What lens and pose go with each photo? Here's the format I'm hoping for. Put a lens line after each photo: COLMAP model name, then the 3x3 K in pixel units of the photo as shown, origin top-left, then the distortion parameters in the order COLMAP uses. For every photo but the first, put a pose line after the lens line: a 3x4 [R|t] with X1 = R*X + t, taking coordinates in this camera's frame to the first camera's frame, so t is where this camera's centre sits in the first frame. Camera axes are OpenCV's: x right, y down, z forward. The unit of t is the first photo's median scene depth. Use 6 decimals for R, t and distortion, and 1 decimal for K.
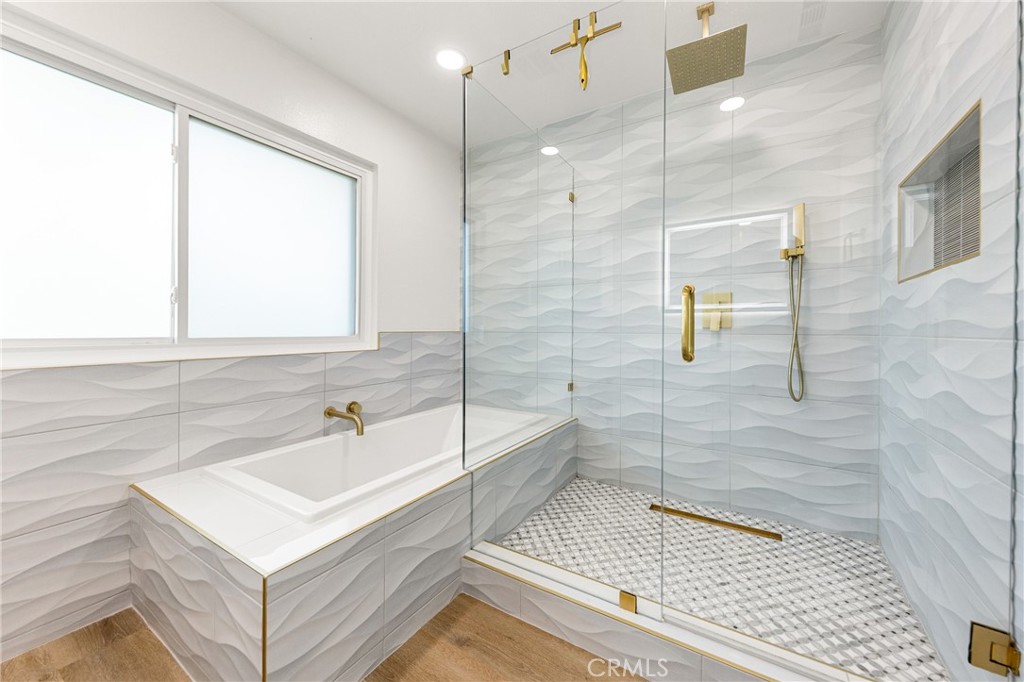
lens RADIAL K [[372.3, 0, 537.9], [0, 372.3, 329.1], [0, 0, 1]] dist [0.001946, 0.000180]
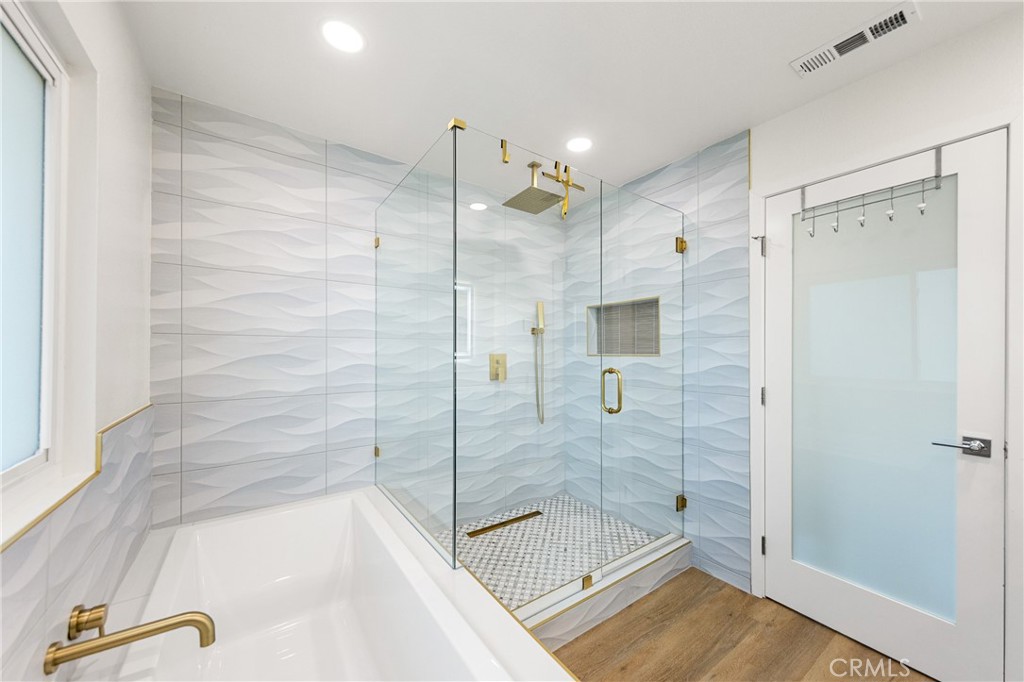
lens RADIAL K [[372.3, 0, 518.0], [0, 372.3, 345.3], [0, 0, 1]] dist [0.001946, 0.000180]
pose [[0.411643, 0.013404, 0.911247, -0.599278], [-0.000731, 0.999896, -0.014378, -0.089463], [-0.911345, 0.005252, 0.411610, 0.313259]]
